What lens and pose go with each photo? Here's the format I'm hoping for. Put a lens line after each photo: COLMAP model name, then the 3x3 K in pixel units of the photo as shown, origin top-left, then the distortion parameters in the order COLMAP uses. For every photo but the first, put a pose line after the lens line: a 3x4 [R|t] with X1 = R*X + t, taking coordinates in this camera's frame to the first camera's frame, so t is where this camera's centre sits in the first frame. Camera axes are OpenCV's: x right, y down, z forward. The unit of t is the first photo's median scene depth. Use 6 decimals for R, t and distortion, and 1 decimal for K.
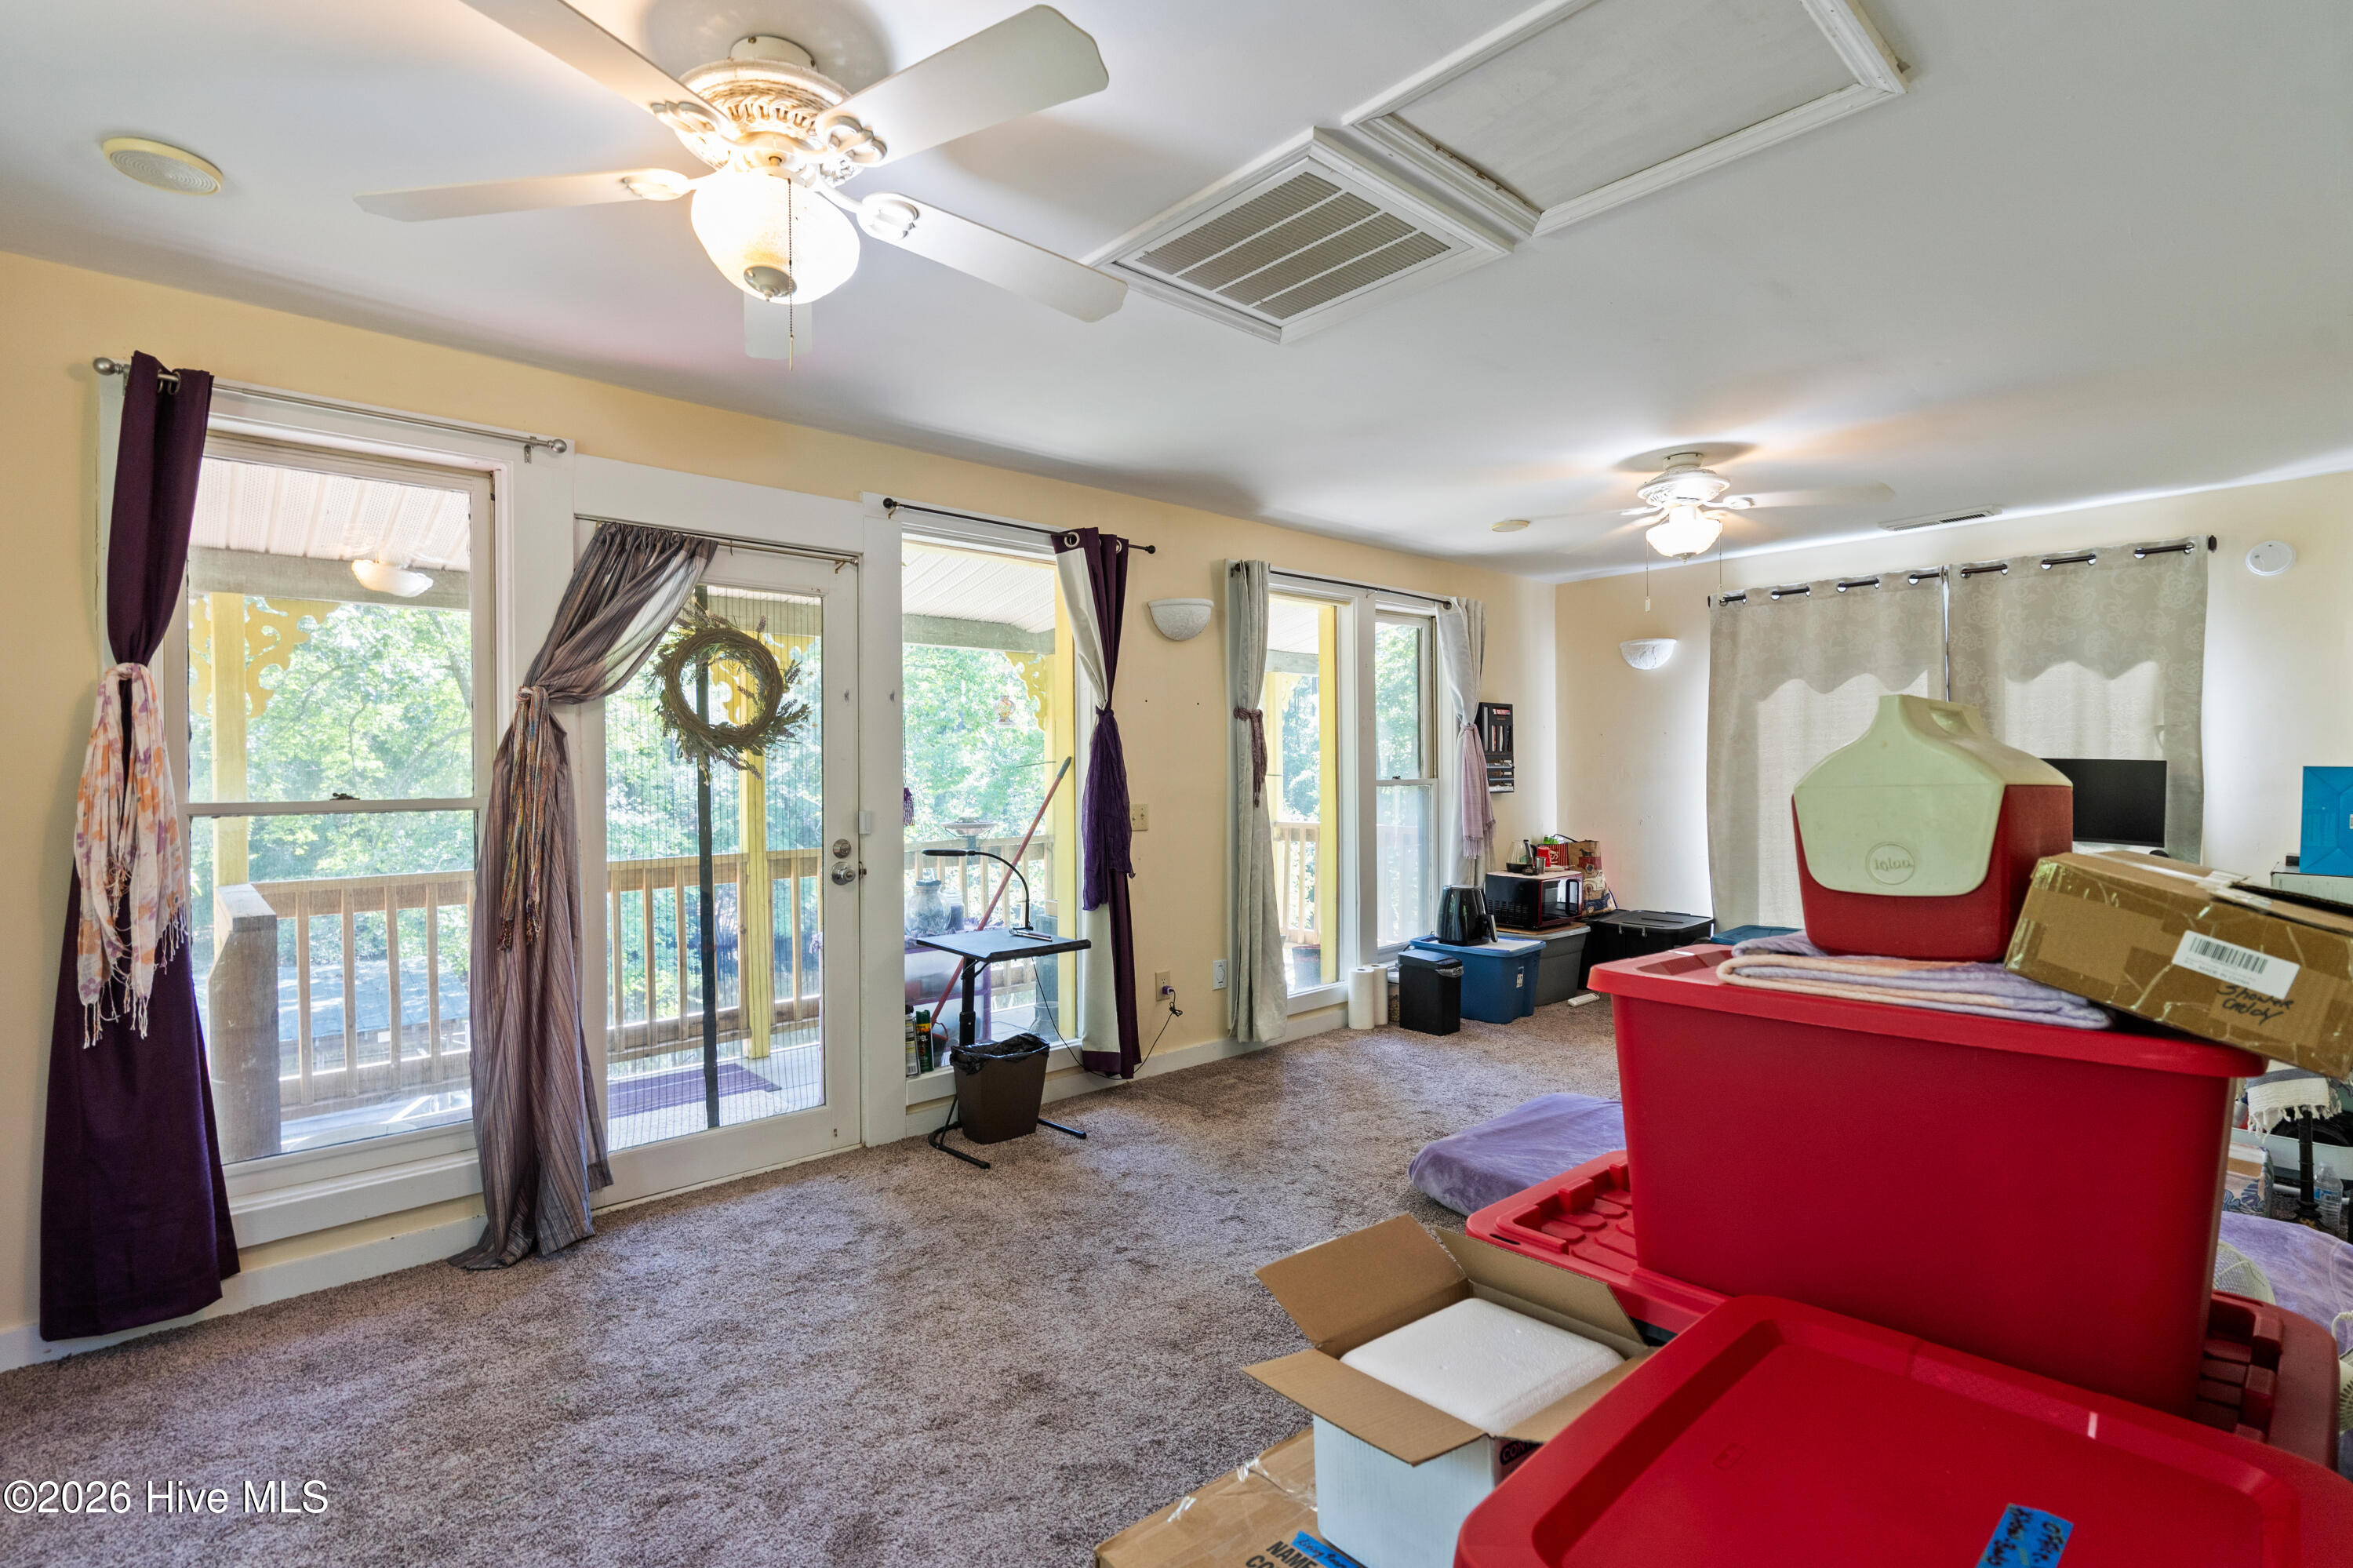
lens RADIAL K [[1099.6, 0, 1176.8], [0, 1099.6, 782.6], [0, 0, 1]] dist [-0.006964, 0.003446]
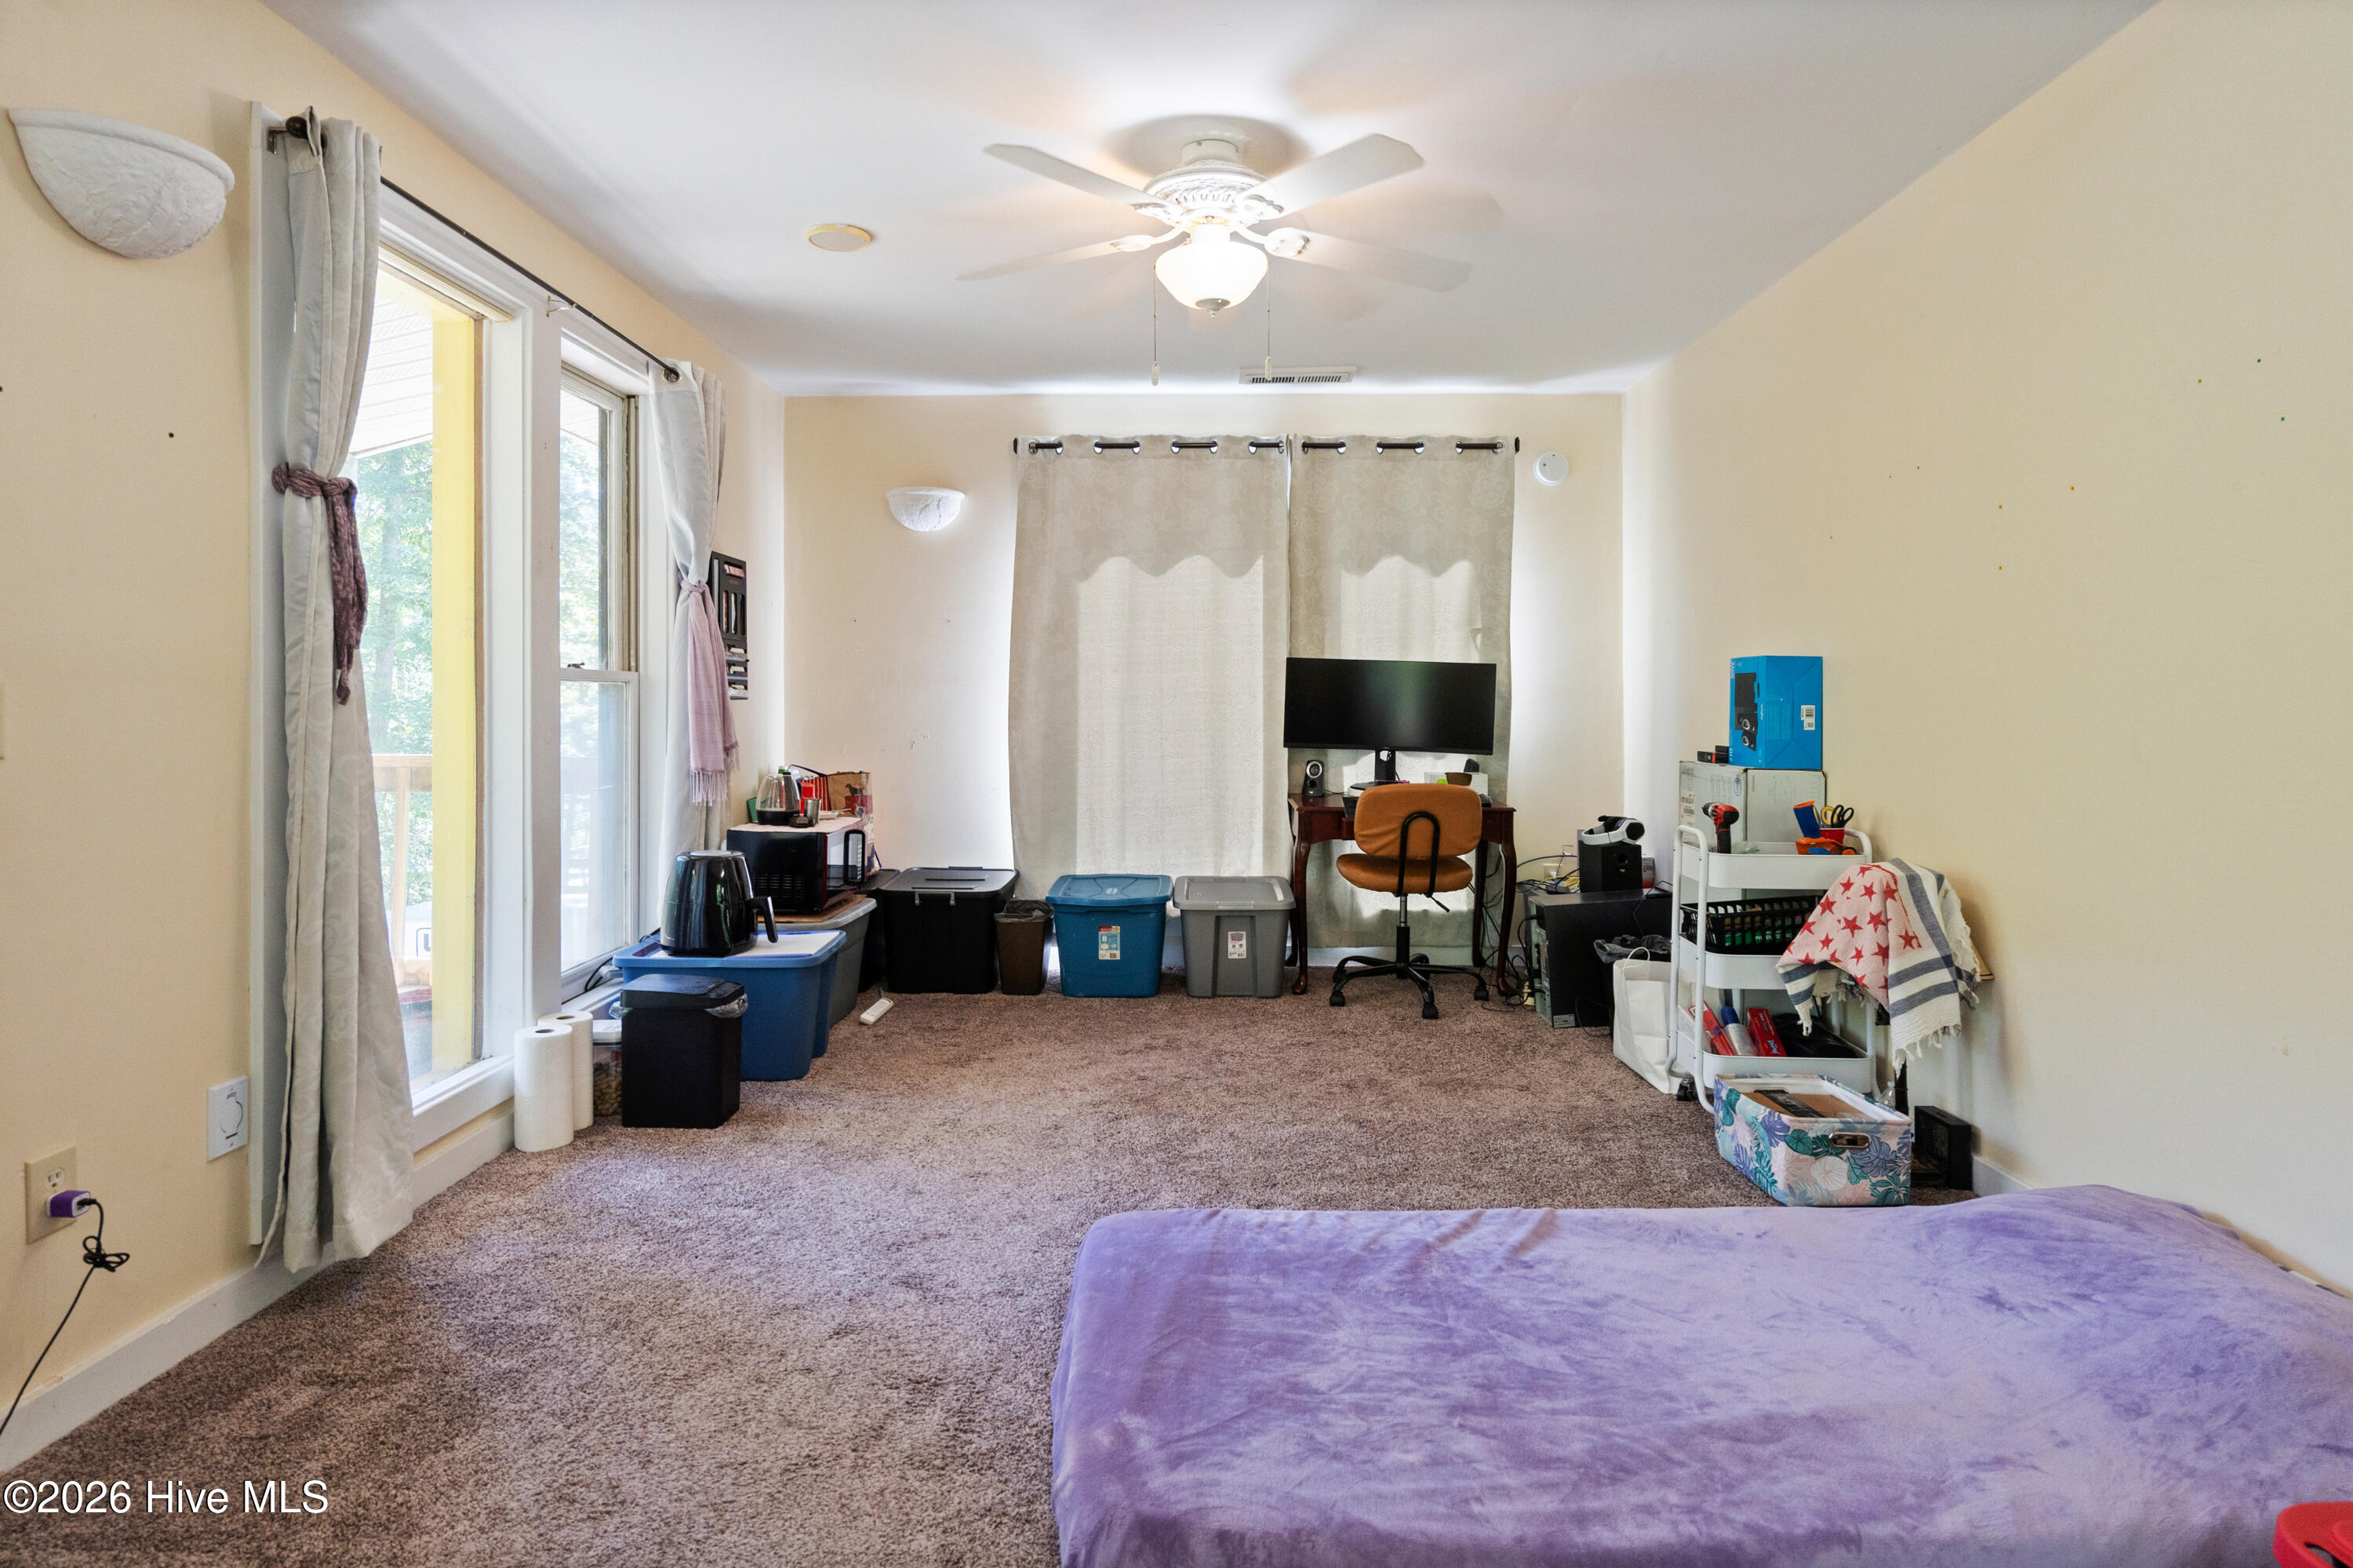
lens RADIAL K [[1190.5, 0, 1164.8], [0, 1190.5, 712.9], [0, 0, 1]] dist [-0.010005, 0.001122]
pose [[0.673406, 0.008557, 0.739224, -0.049793], [-0.000505, 0.999938, -0.011114, 0.029568], [-0.739273, 0.007111, 0.673368, 0.434526]]
